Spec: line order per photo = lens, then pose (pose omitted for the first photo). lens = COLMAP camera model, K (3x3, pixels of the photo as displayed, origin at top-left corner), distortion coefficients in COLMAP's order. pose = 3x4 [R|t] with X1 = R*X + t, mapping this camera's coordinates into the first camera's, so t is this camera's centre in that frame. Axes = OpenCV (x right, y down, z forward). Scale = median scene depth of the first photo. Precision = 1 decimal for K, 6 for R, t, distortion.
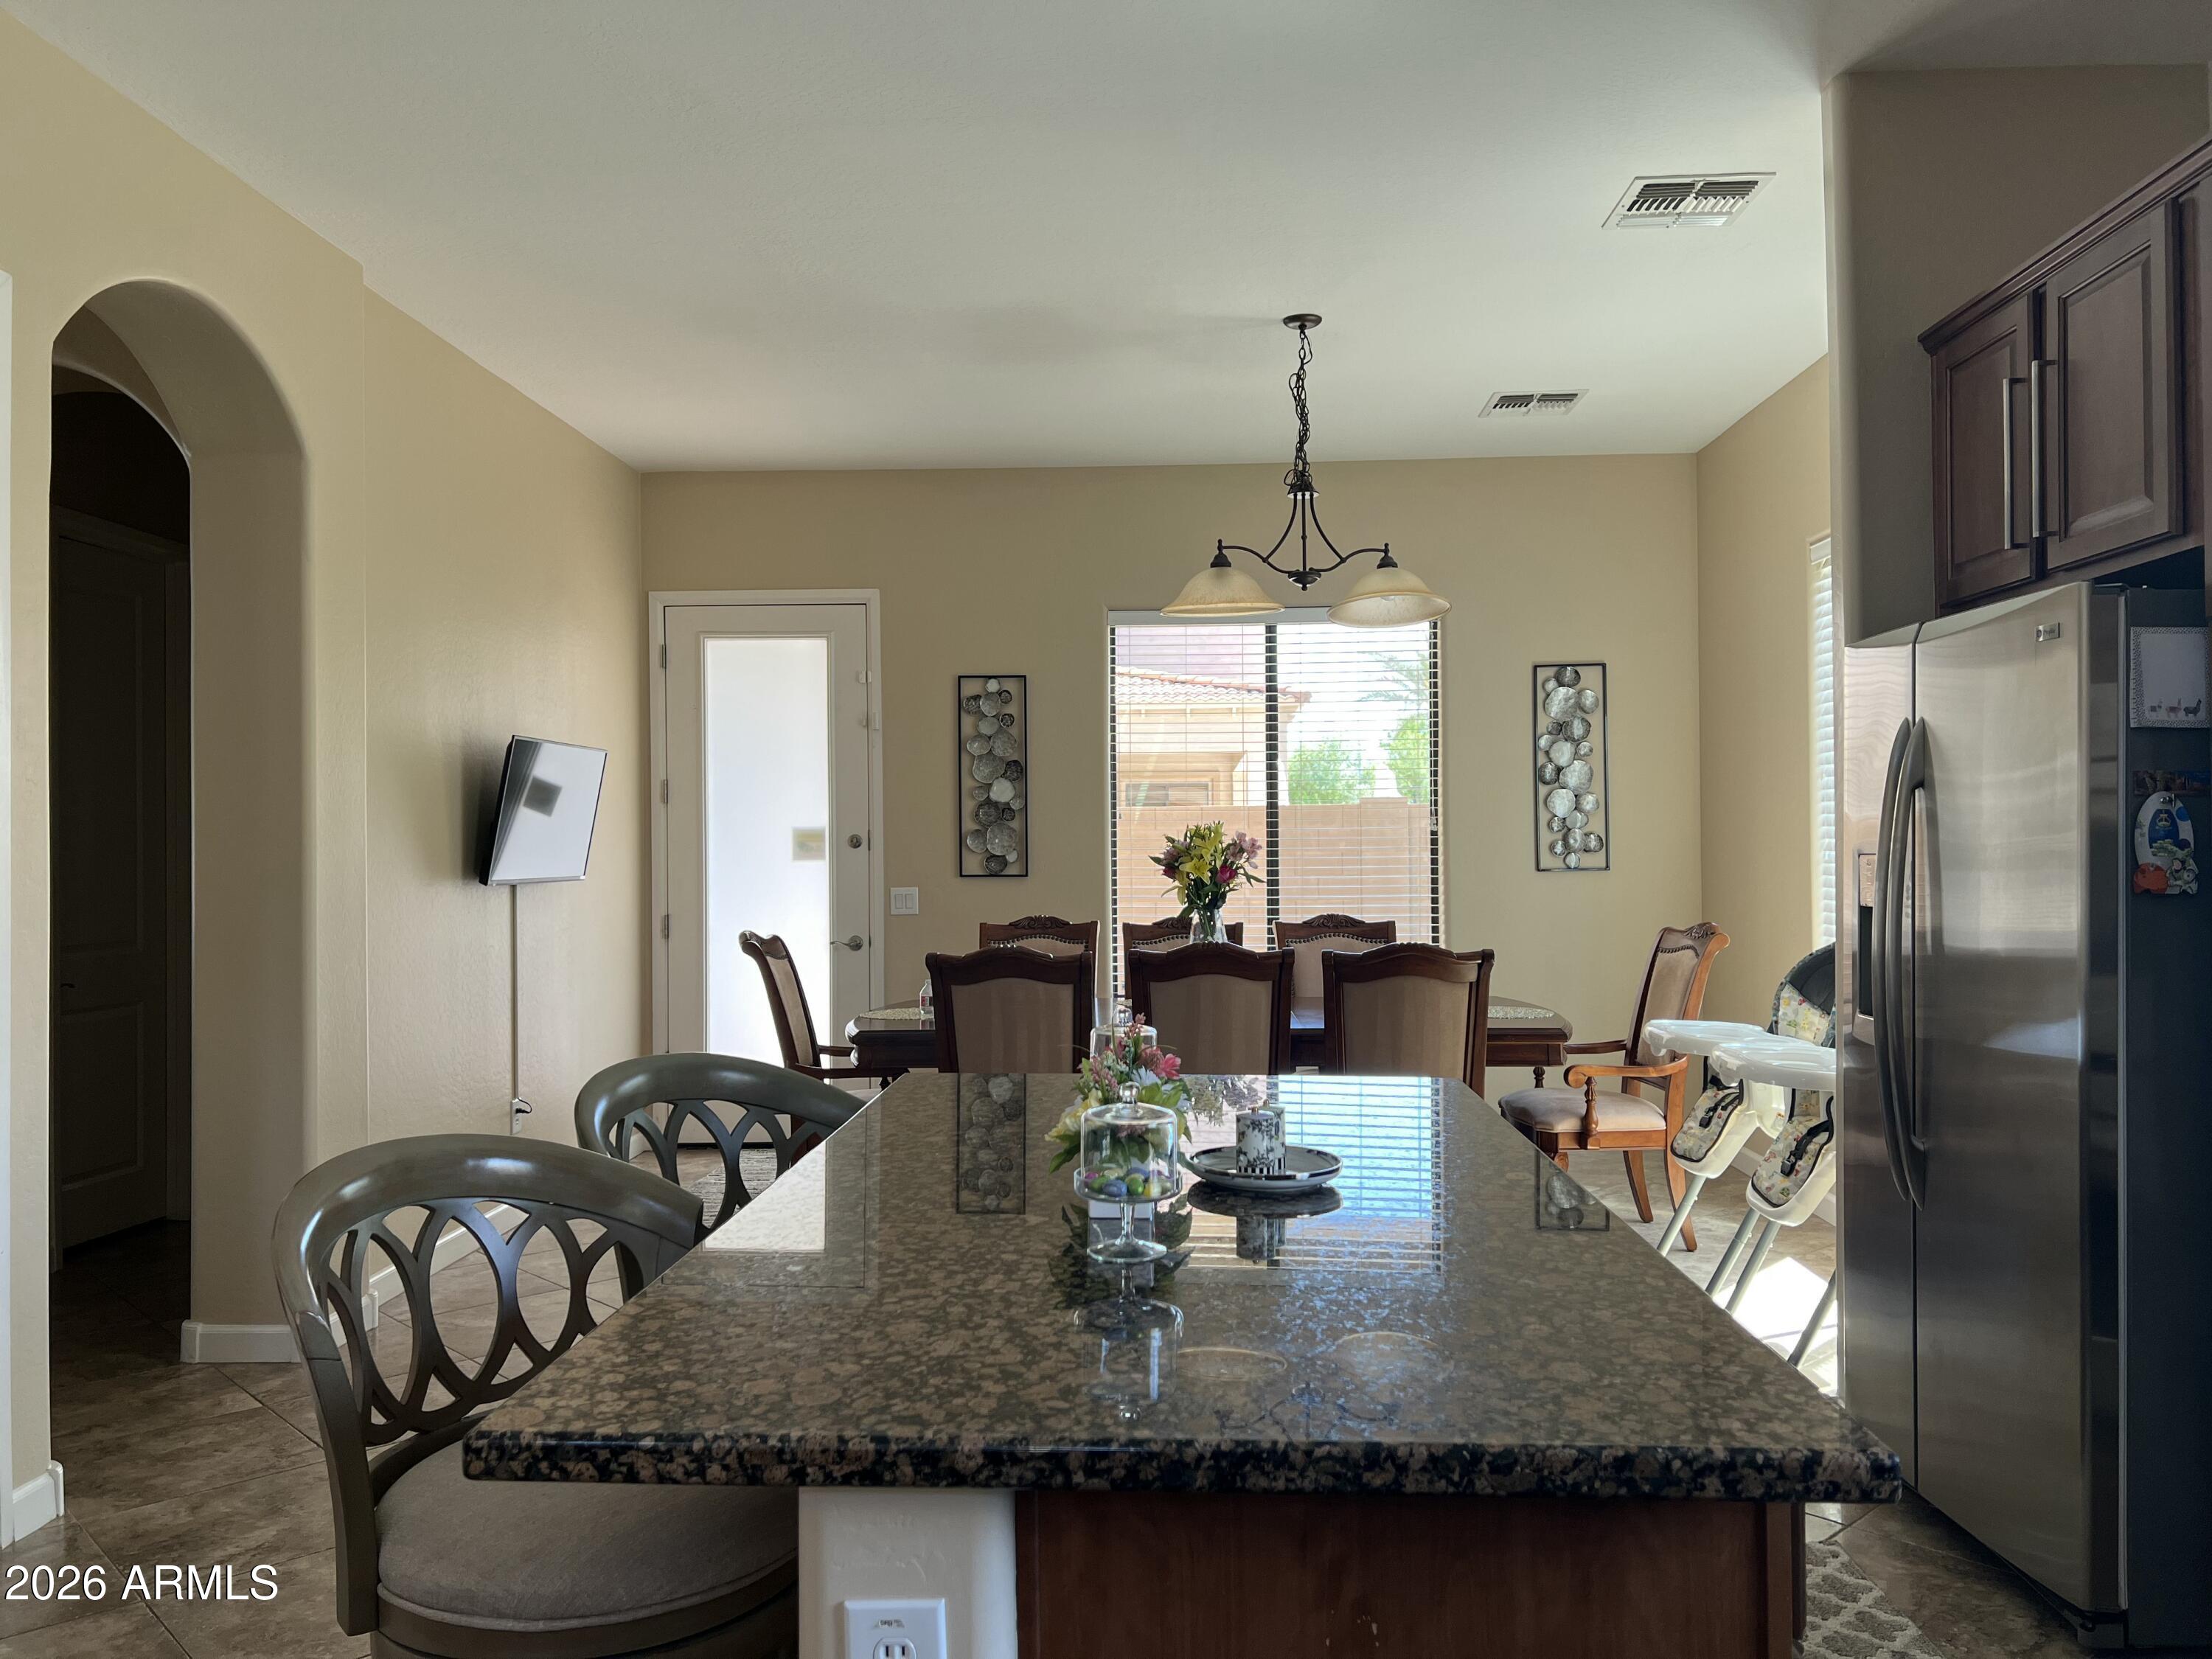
lens RADIAL K [[1655.2, 0, 1108.3], [0, 1655.2, 821.0], [0, 0, 1]] dist [0.069392, -0.083306]
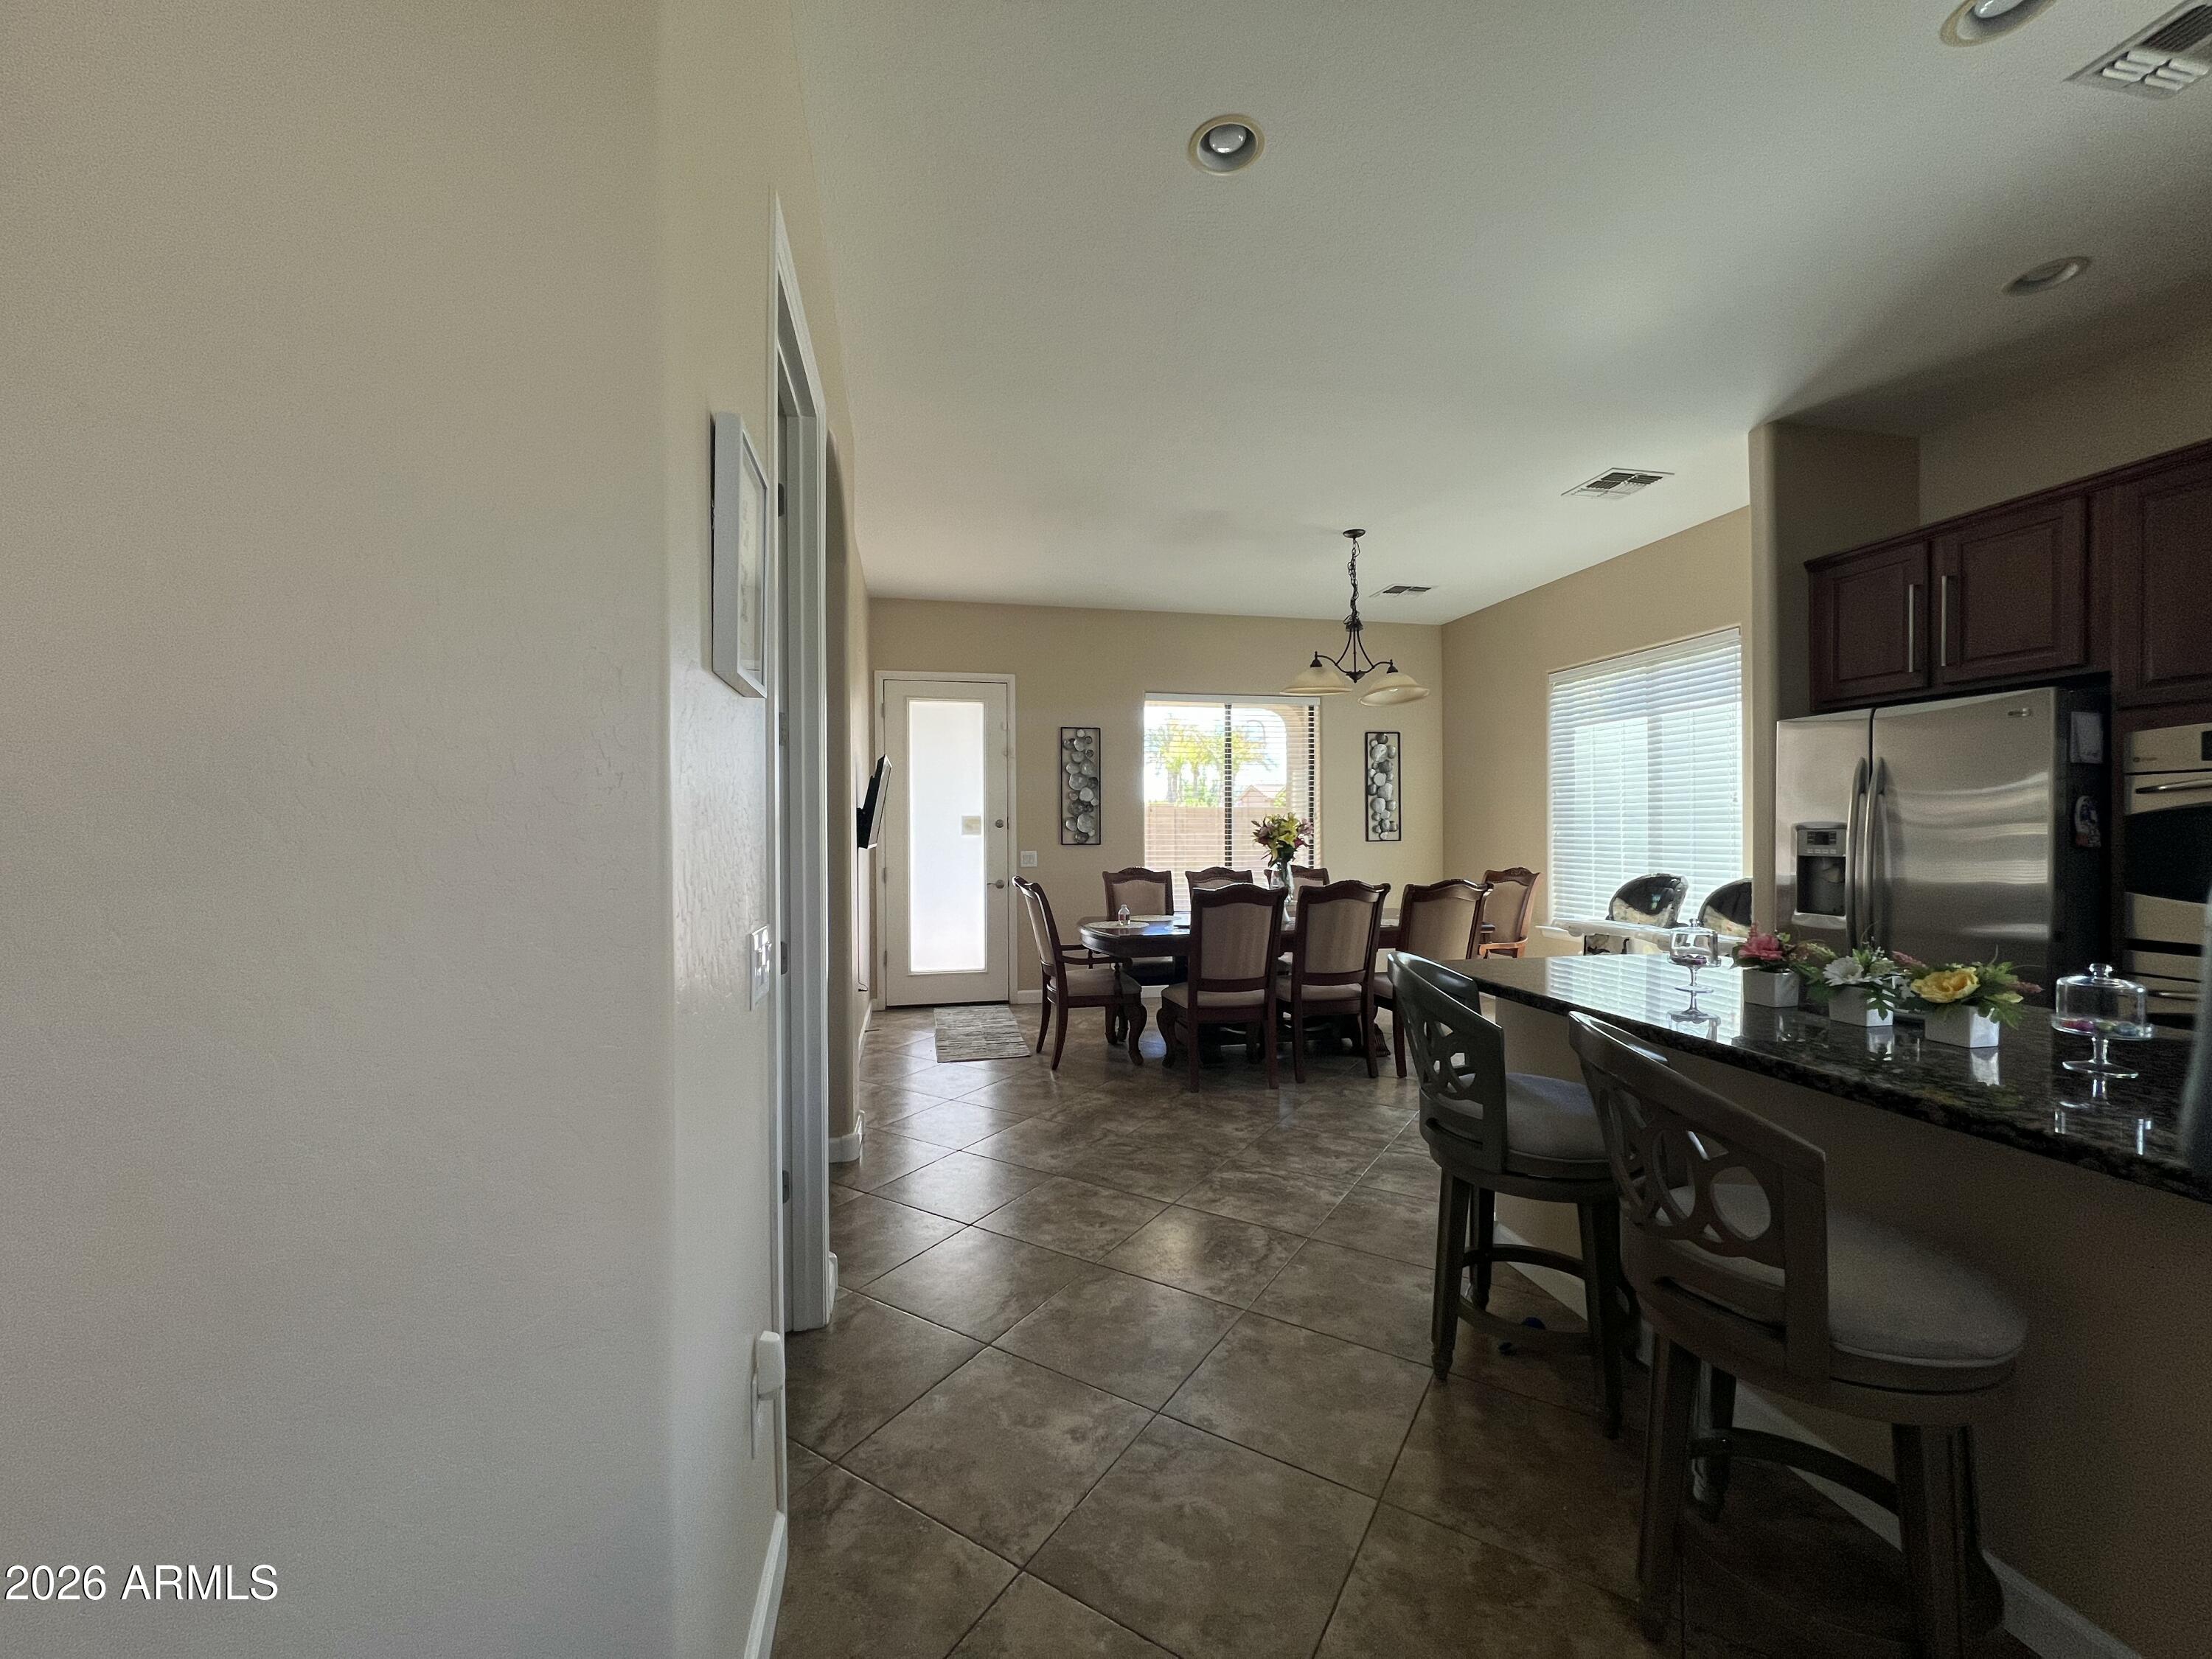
lens RADIAL K [[888.1, 0, 1096.3], [0, 888.1, 824.6], [0, 0, 1]] dist [-0.000612, 0.000107]
pose [[0.967491, 0.005837, 0.252838, -0.378473], [-0.007486, 0.999957, 0.005560, 0.009922], [-0.252795, -0.007272, 0.967493, 0.138655]]
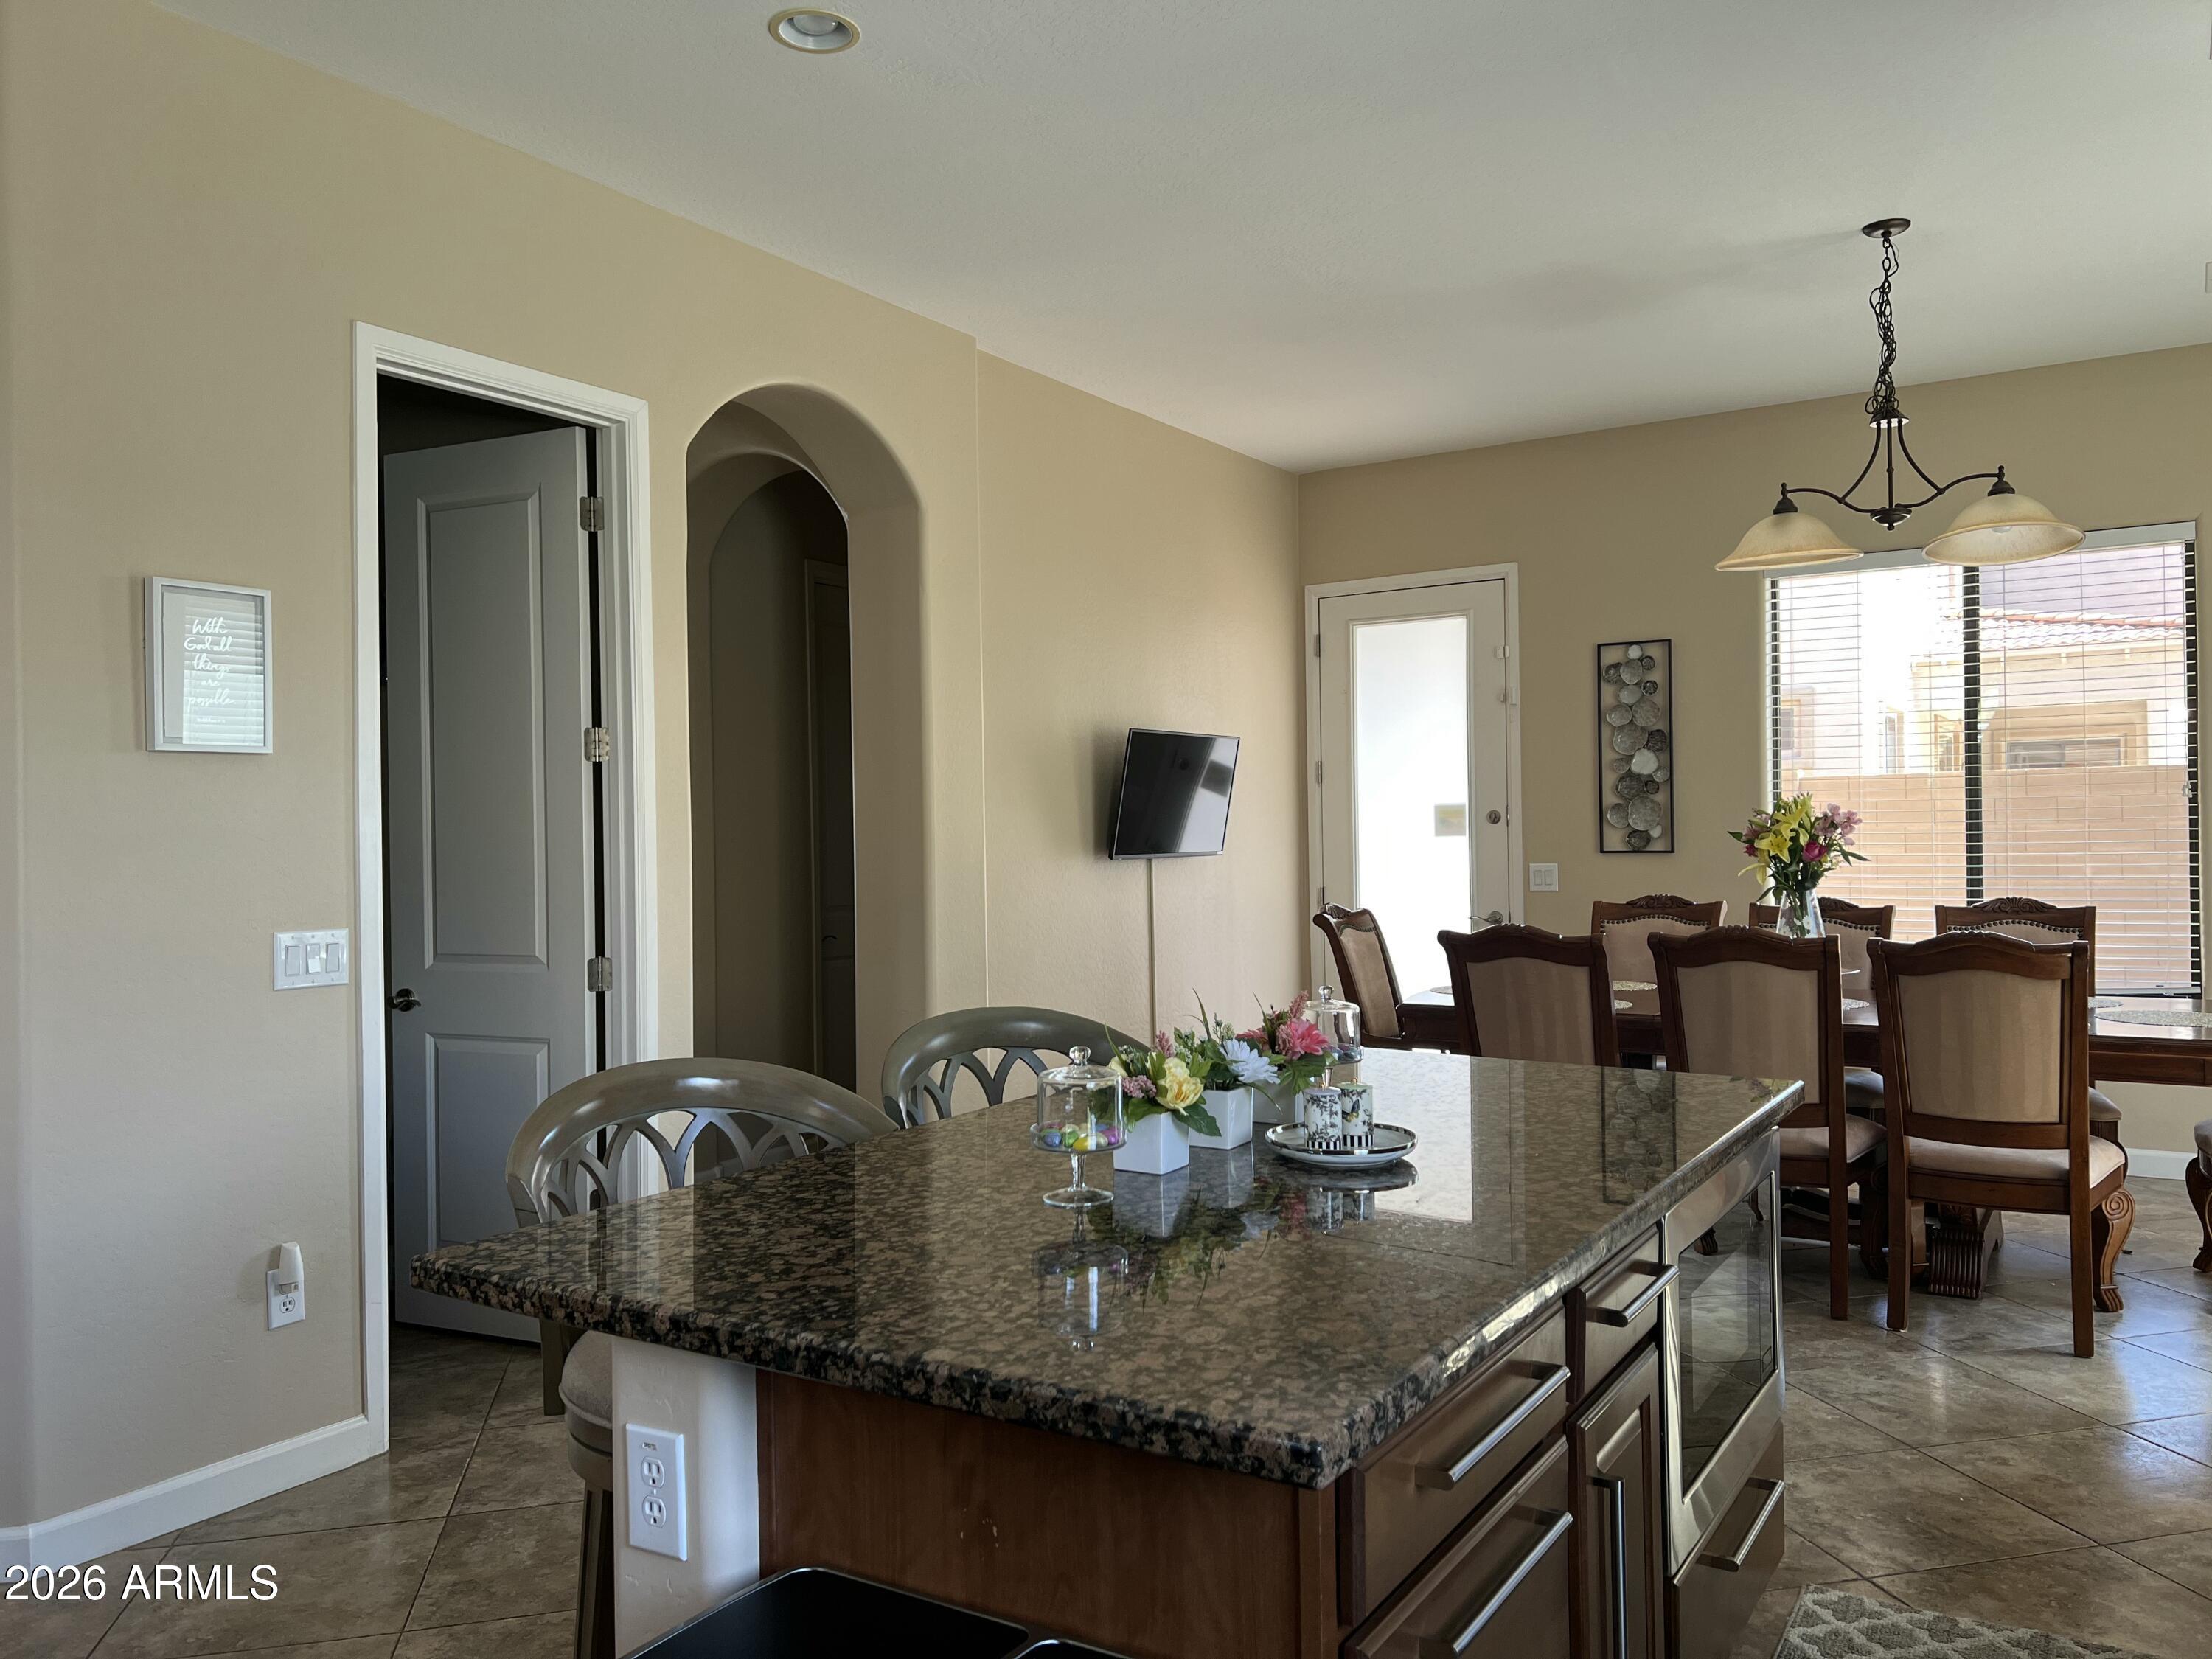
lens RADIAL K [[1655.2, 0, 1108.3], [0, 1655.2, 821.0], [0, 0, 1]] dist [0.069392, -0.083306]
pose [[0.866379, -0.008500, -0.499315, 0.194130], [0.017048, 0.999776, 0.012562, -0.002468], [0.499096, -0.019395, 0.866330, 0.016965]]
